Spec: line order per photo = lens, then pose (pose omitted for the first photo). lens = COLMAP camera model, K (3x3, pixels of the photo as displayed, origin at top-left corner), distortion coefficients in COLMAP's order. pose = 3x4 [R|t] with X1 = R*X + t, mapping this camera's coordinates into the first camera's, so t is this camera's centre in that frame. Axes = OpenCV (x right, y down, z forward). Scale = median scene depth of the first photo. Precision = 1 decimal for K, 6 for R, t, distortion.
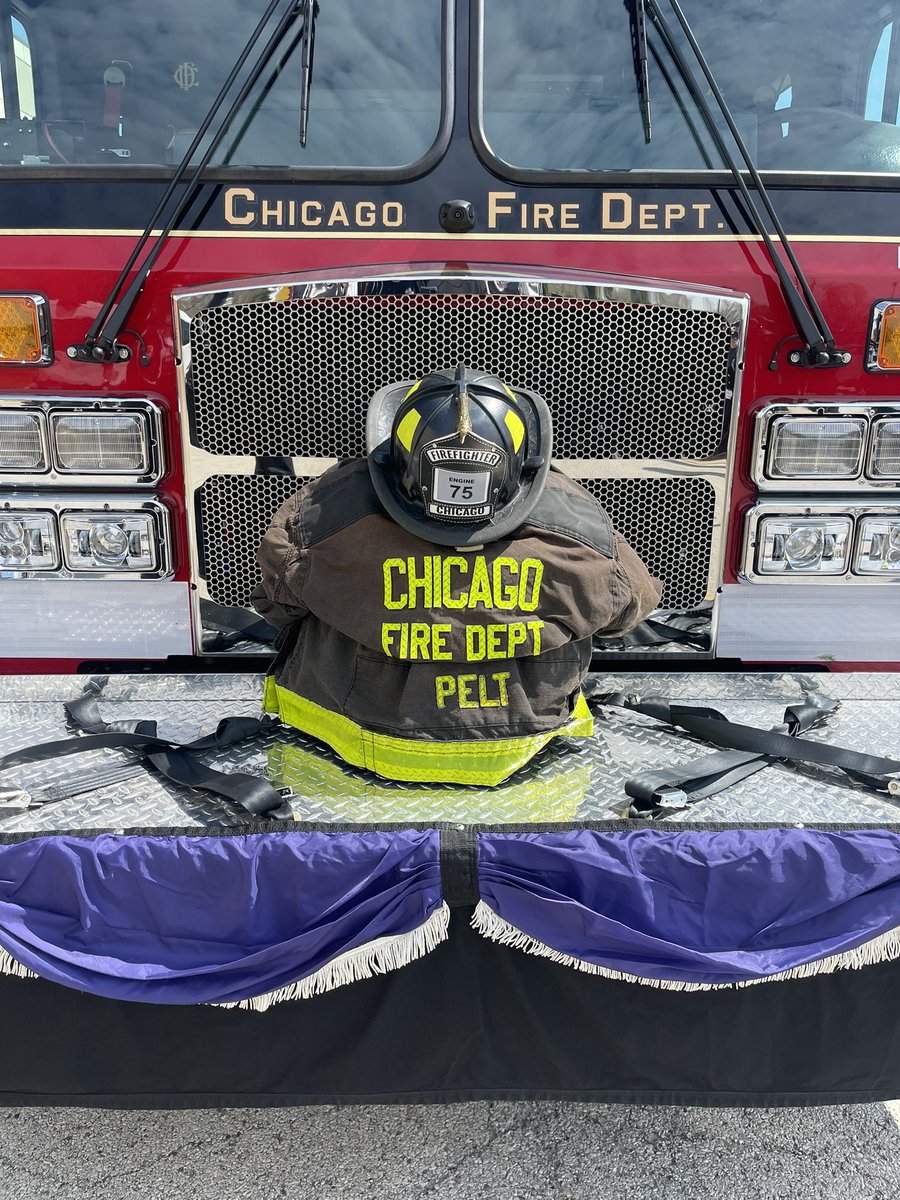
lens RADIAL K [[908.5, 0, 449.9], [0, 908.5, 582.4], [0, 0, 1]] dist [0.060758, -0.103741]
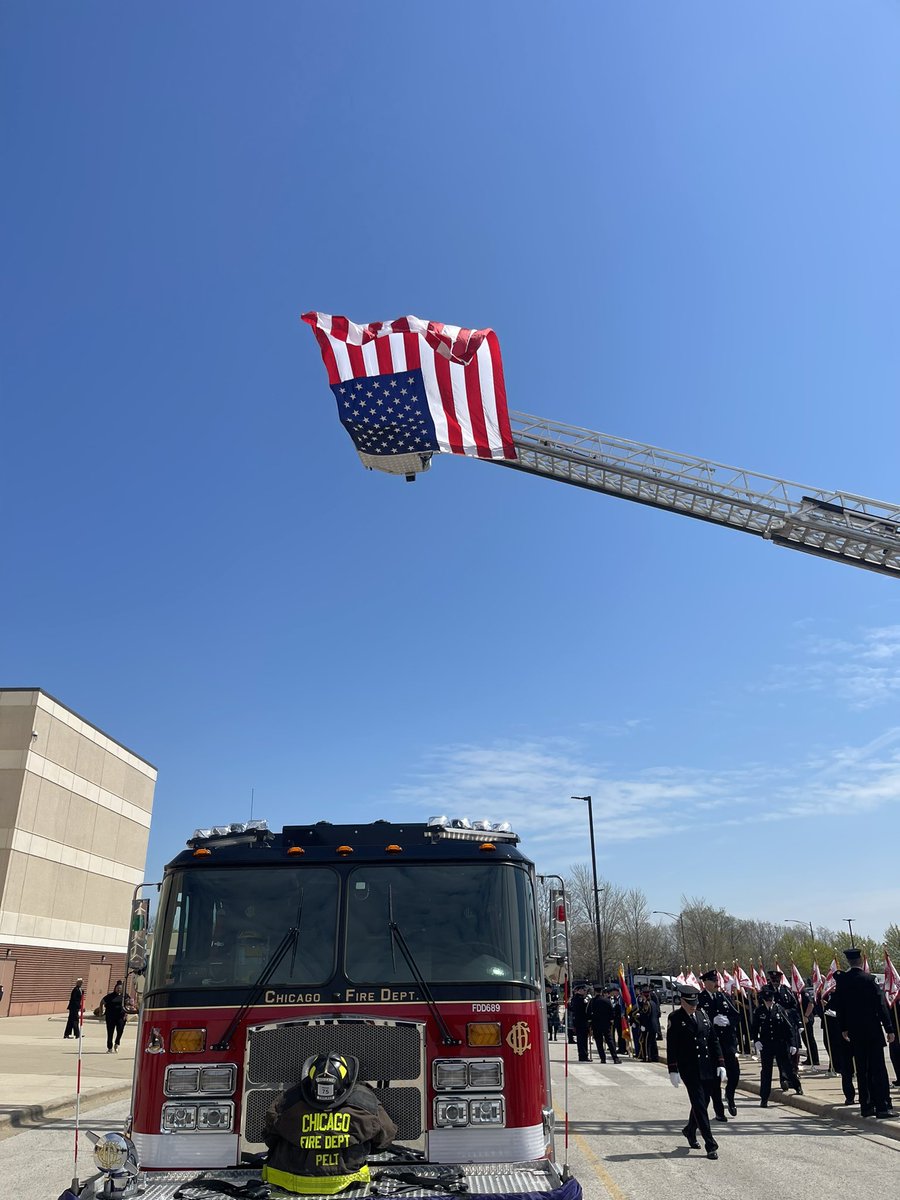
lens RADIAL K [[908.5, 0, 449.9], [0, 908.5, 582.4], [0, 0, 1]] dist [0.060758, -0.103741]
pose [[0.999516, -0.030995, -0.002578, 0.537180], [0.023206, 0.798386, -0.601698, 0.449937], [0.020708, 0.601347, 0.798719, -2.867133]]
